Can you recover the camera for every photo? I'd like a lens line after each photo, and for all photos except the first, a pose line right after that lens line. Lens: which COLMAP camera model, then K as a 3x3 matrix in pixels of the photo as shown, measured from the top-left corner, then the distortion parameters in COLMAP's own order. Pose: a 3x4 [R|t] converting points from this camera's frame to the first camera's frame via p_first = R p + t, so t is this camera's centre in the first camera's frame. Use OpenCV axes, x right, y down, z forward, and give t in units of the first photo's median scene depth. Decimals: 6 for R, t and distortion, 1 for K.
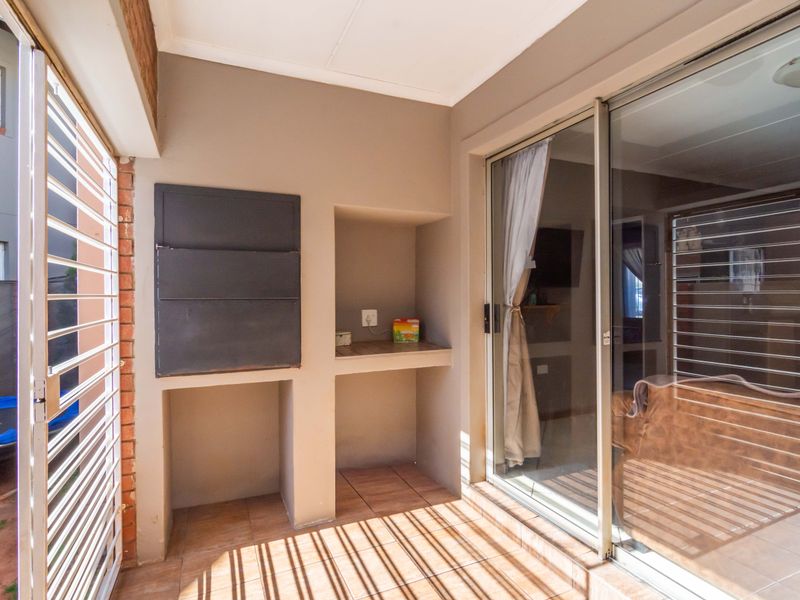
lens RADIAL K [[431.3, 0, 404.2], [0, 431.3, 297.2], [0, 0, 1]] dist [-0.006152, 0.002087]
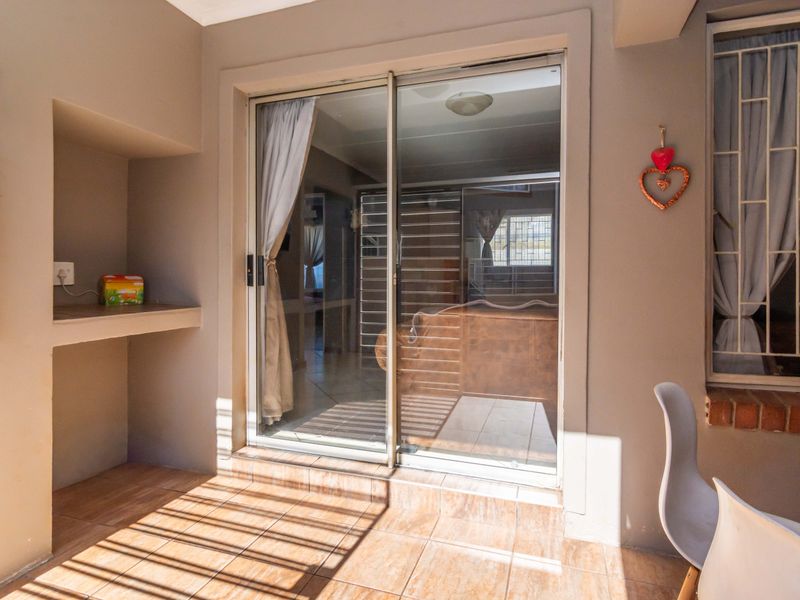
lens RADIAL K [[431.3, 0, 416.5], [0, 431.3, 277.3], [0, 0, 1]] dist [-0.006152, 0.002087]
pose [[0.691600, 0.000772, 0.722280, -0.234717], [-0.007100, 0.999958, 0.005730, 0.057237], [-0.722245, -0.009091, 0.691577, 0.100693]]
